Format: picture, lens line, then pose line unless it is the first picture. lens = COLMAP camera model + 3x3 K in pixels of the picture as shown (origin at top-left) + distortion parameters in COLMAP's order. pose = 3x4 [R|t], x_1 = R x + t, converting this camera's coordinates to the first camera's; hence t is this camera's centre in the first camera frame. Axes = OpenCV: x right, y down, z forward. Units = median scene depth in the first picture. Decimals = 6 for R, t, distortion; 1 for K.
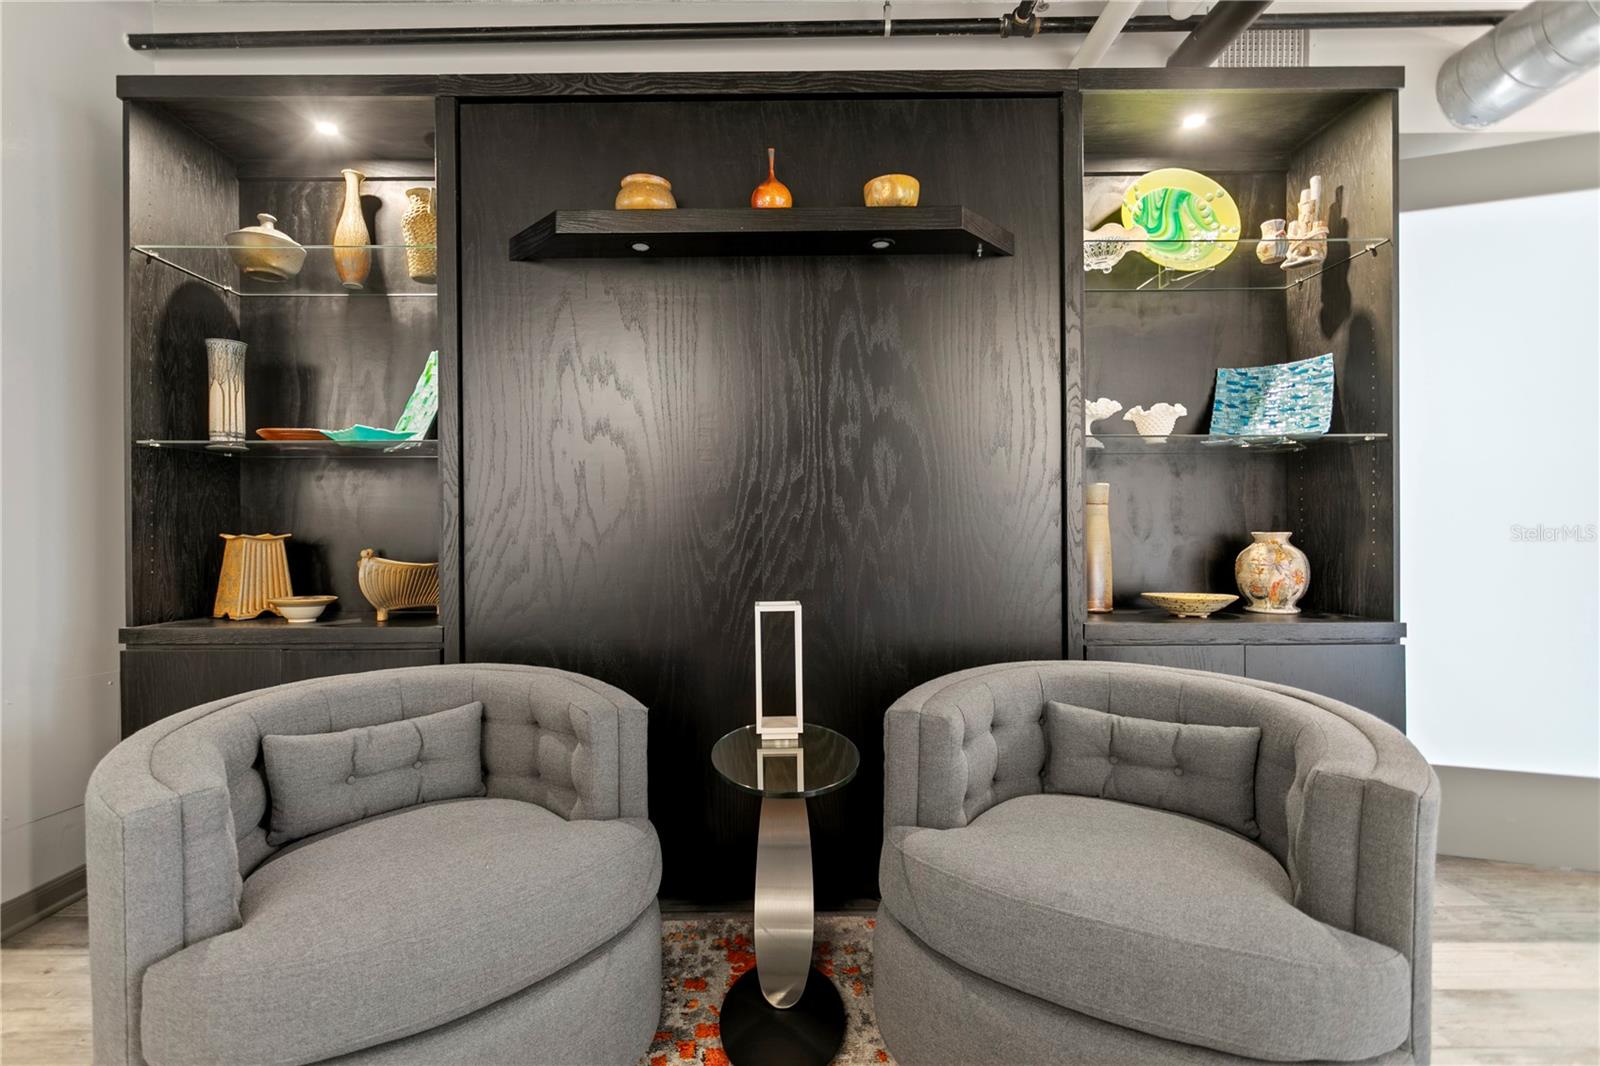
lens RADIAL K [[758.3, 0, 792.8], [0, 758.3, 537.8], [0, 0, 1]] dist [0.005188, 0.000483]
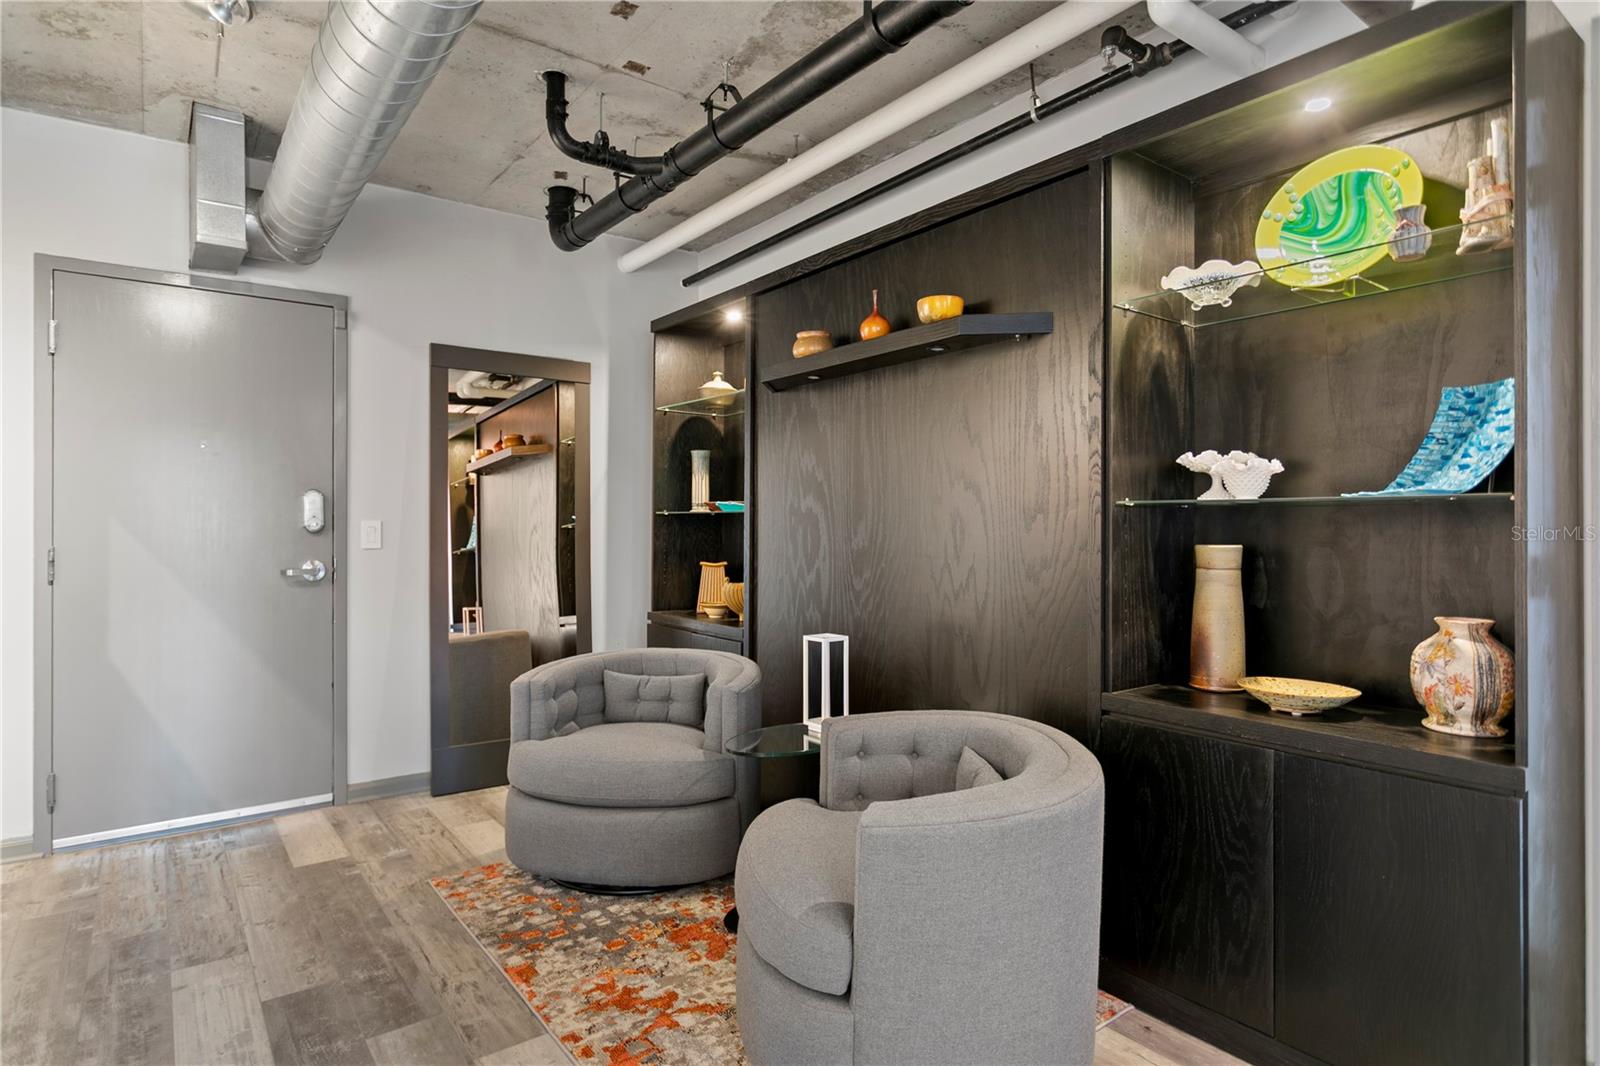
lens RADIAL K [[865.5, 0, 762.7], [0, 865.5, 531.1], [0, 0, 1]] dist [-0.000281, 0.000445]
pose [[0.575642, 0.012126, -0.817612, 1.036909], [-0.017321, 0.999847, 0.002634, -0.092187], [0.817519, 0.012646, 0.575763, -0.011487]]
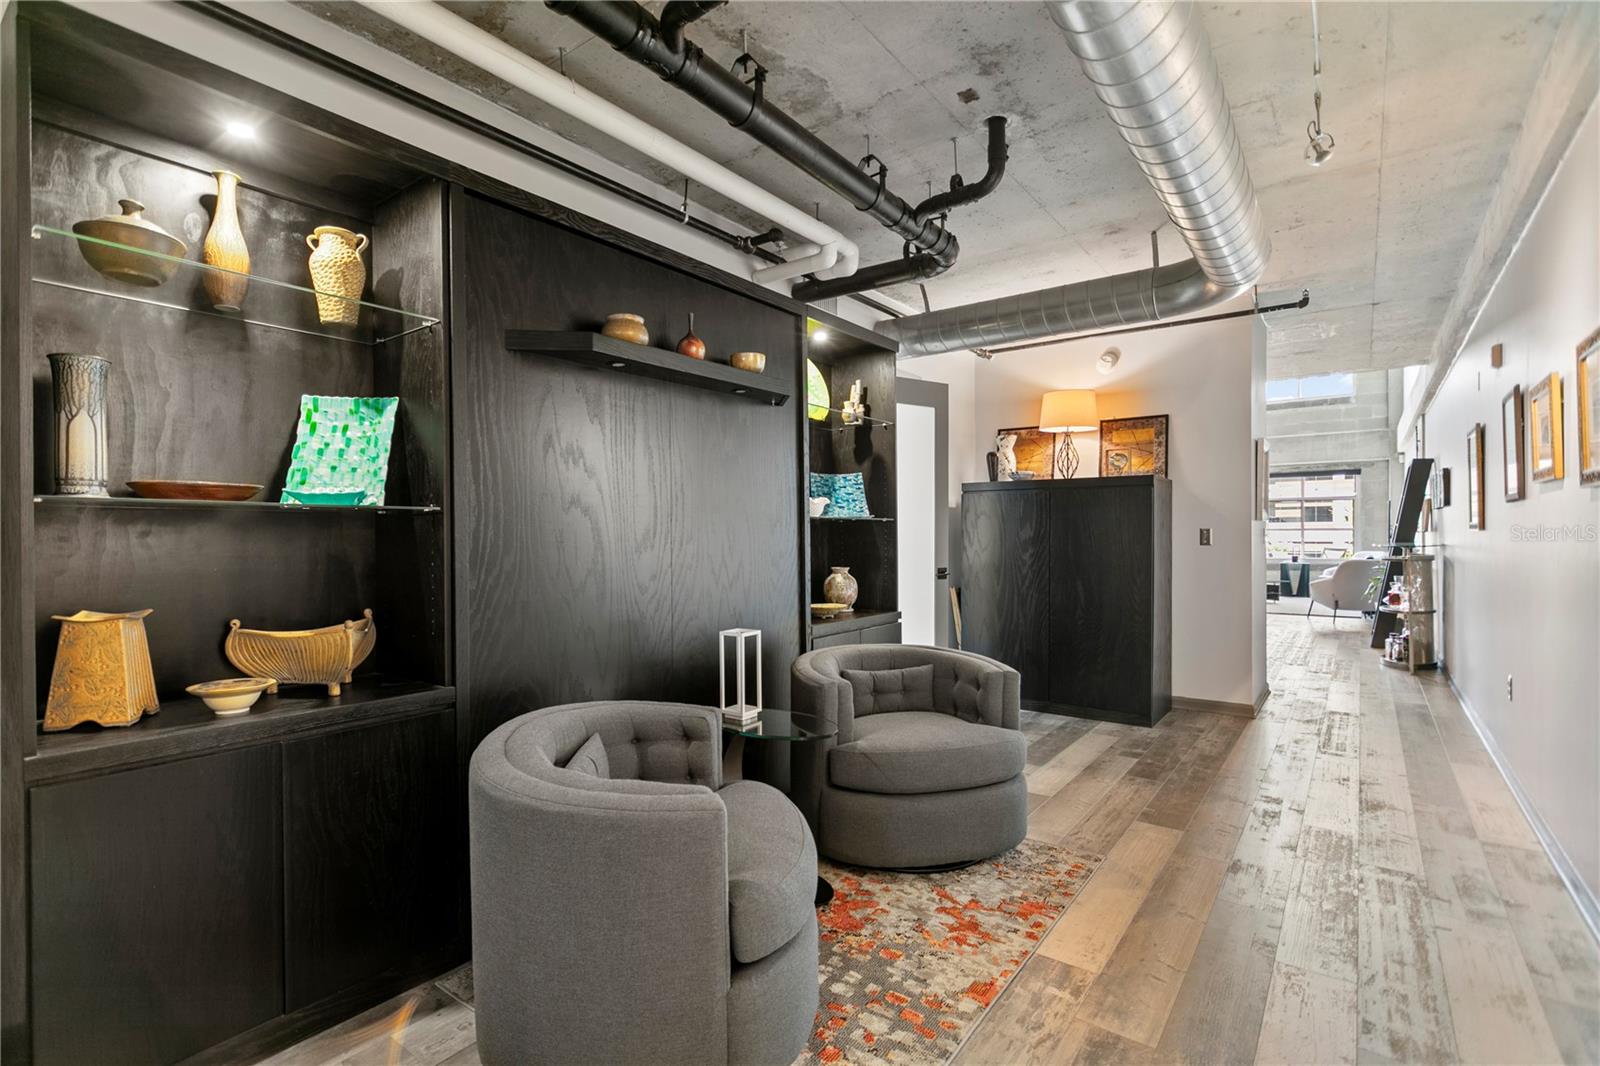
lens RADIAL K [[758.3, 0, 792.8], [0, 758.3, 537.8], [0, 0, 1]] dist [0.005188, 0.000483]
pose [[0.600892, -0.000295, 0.799330, -1.006936], [0.007672, 0.999956, -0.005399, -0.078530], [-0.799293, 0.009376, 0.600868, -0.002462]]
